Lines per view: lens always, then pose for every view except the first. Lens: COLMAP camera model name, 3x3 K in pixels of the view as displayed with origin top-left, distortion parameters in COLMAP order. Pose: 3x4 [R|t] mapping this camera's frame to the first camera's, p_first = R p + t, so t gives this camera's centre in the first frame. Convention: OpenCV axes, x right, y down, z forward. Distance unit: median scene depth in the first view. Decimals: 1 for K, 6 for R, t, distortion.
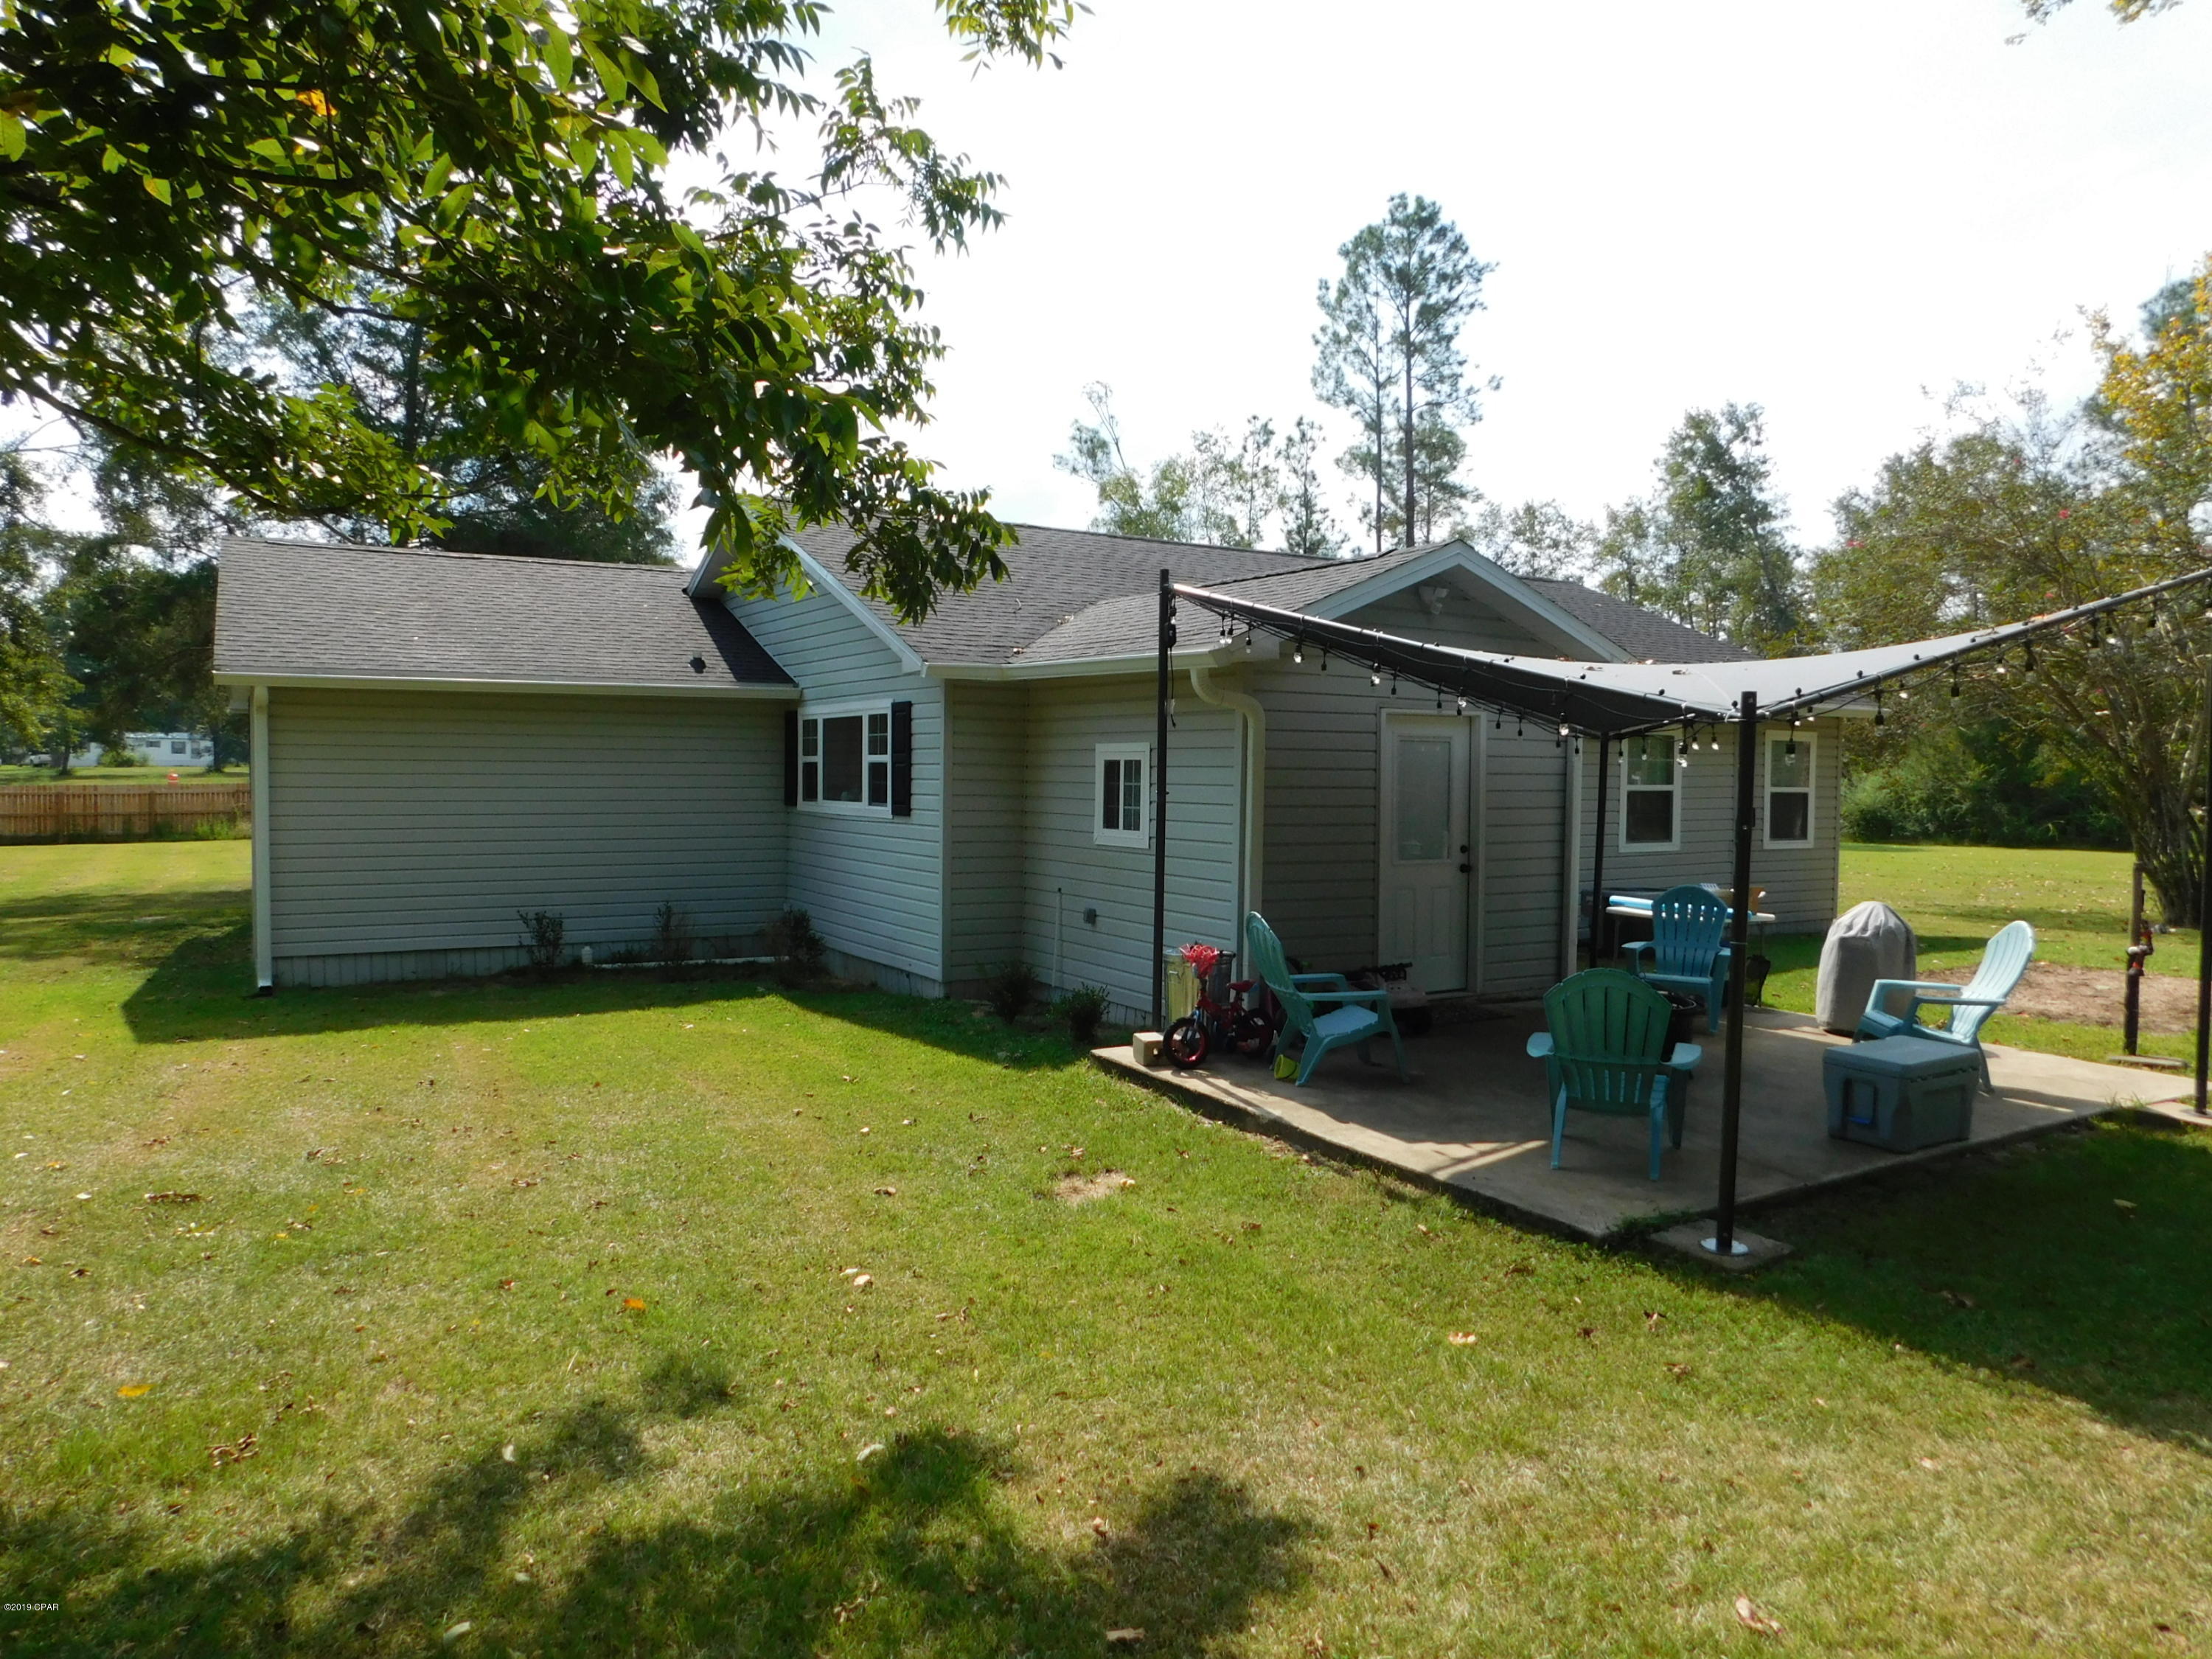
lens RADIAL K [[1472.3, 0, 1102.6], [0, 1472.3, 826.7], [0, 0, 1]] dist [-0.042932, 0.014565]
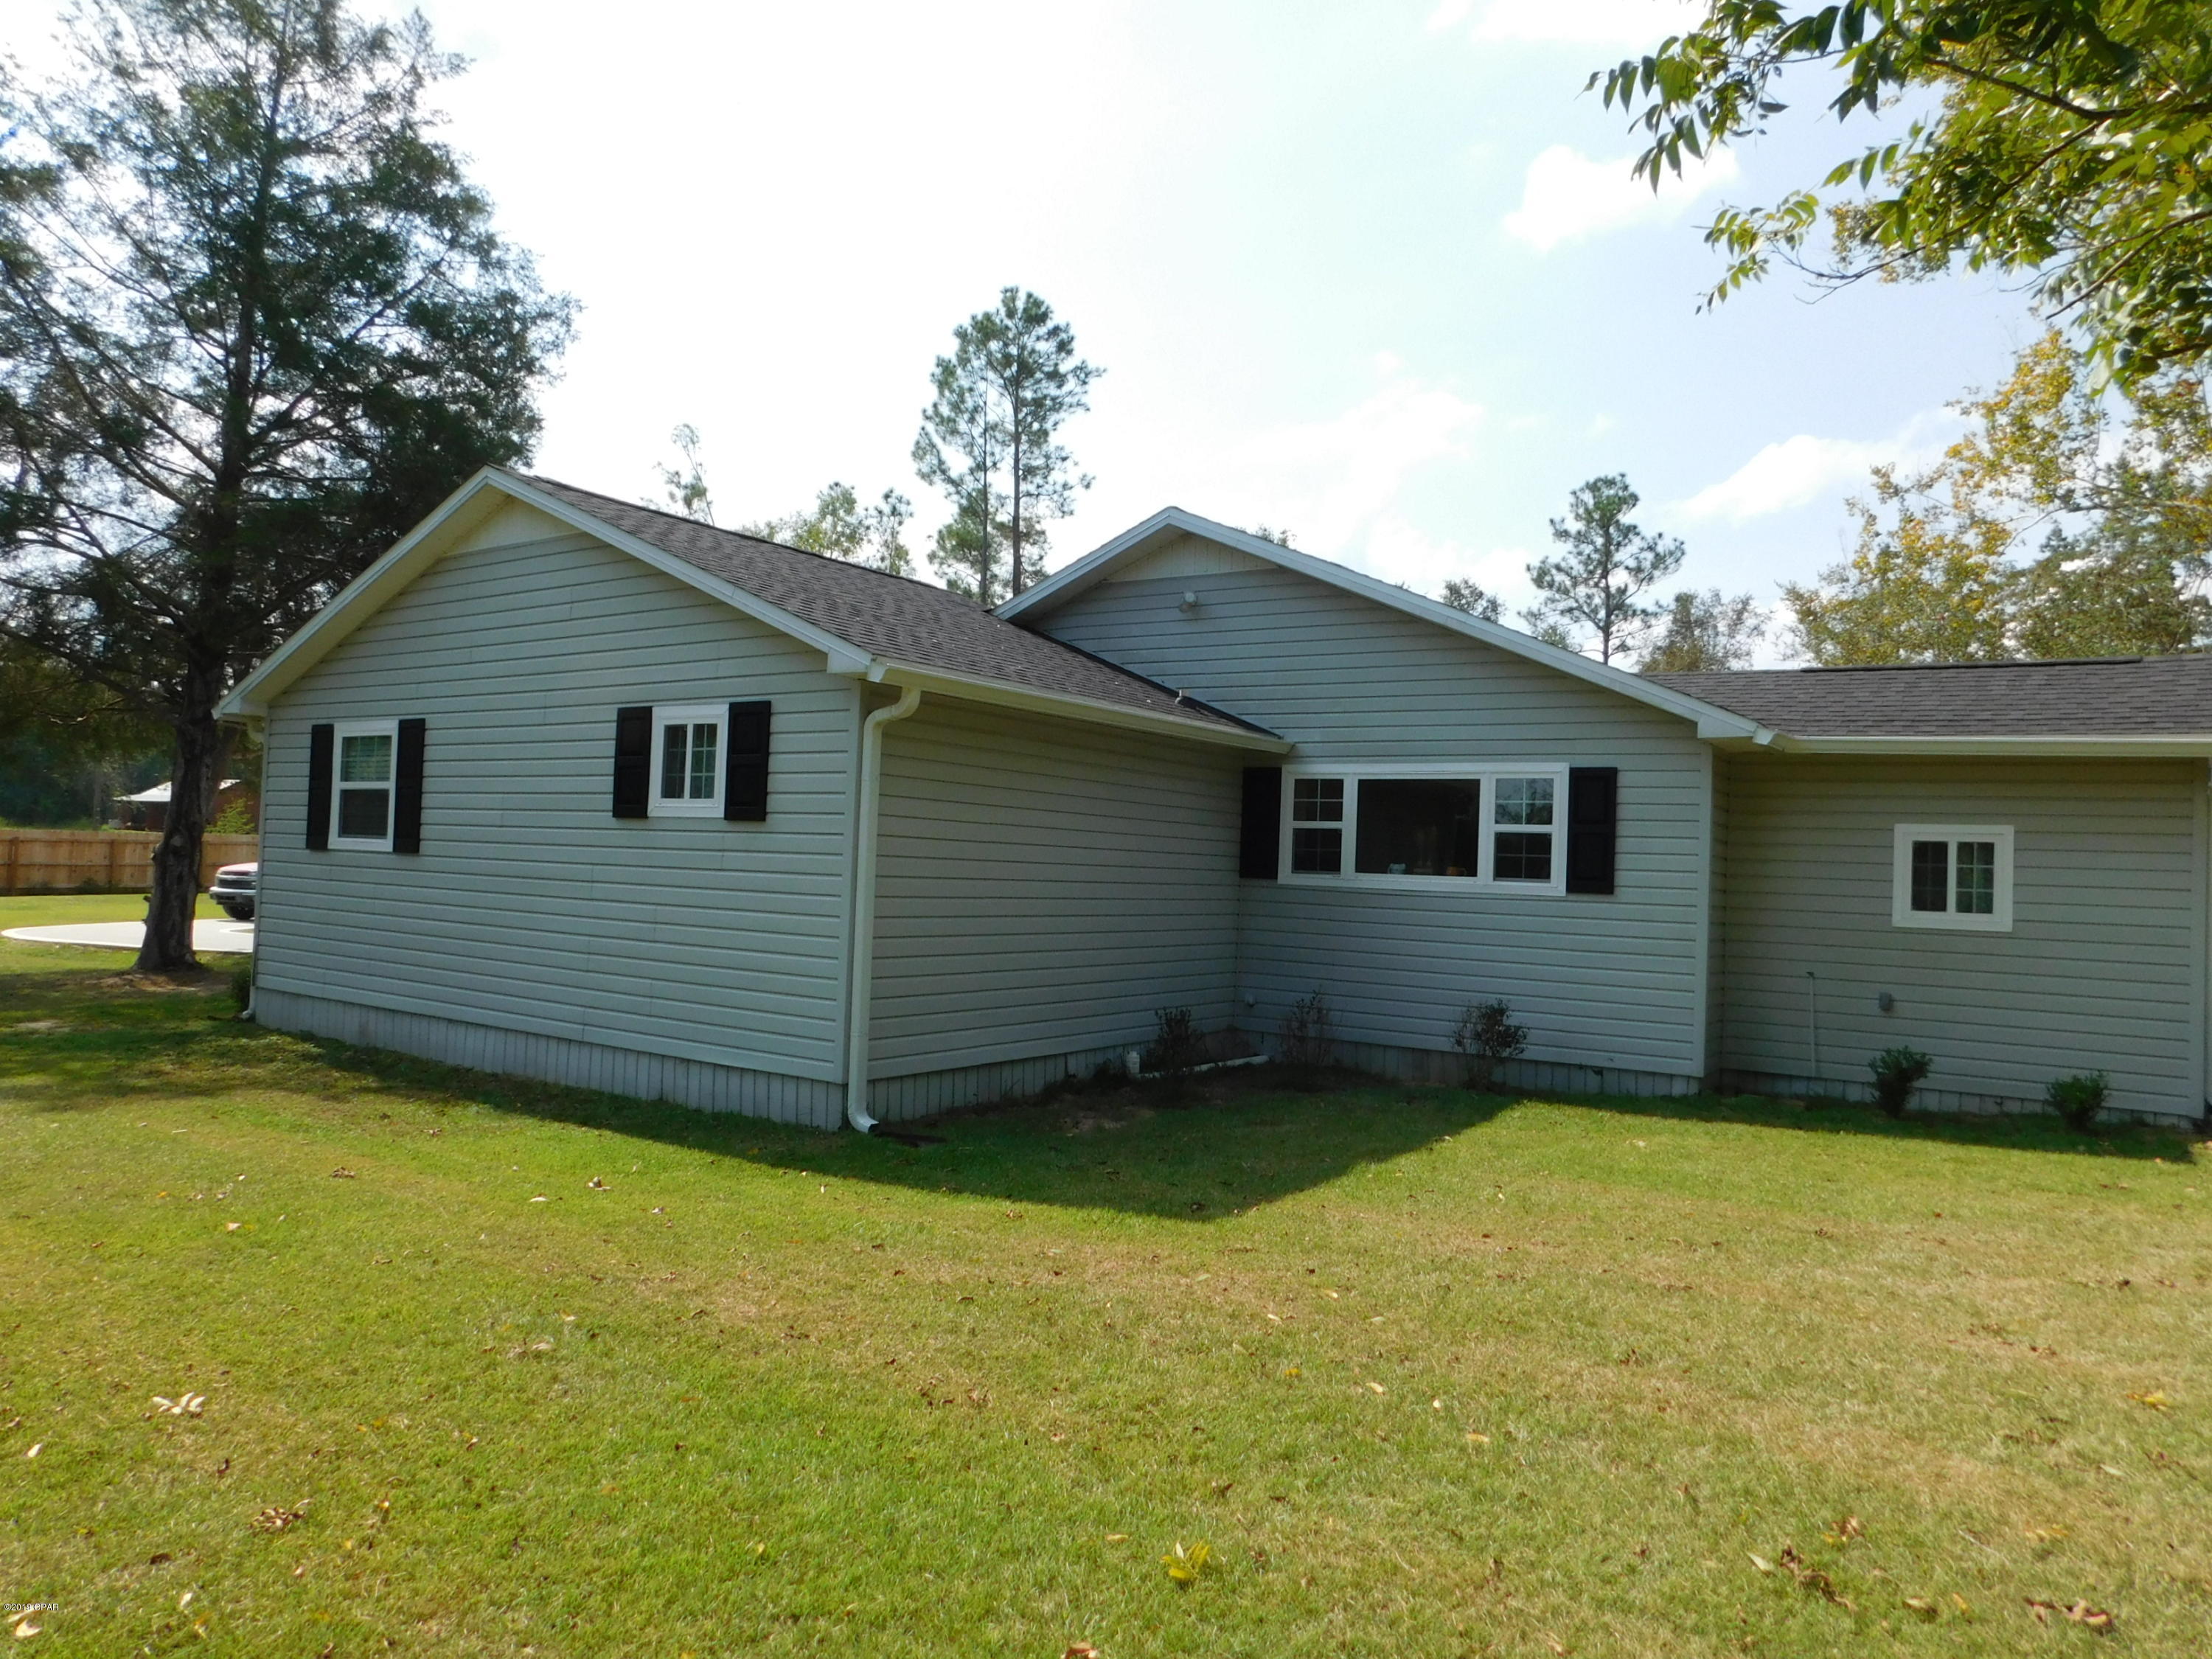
lens RADIAL K [[1472.3, 0, 1107.0], [0, 1472.3, 834.7], [0, 0, 1]] dist [-0.042932, 0.014565]
pose [[0.897993, 0.035774, 0.438553, -0.172846], [-0.013810, 0.998490, -0.053172, 0.001855], [-0.439793, 0.041691, 0.897131, 0.070251]]
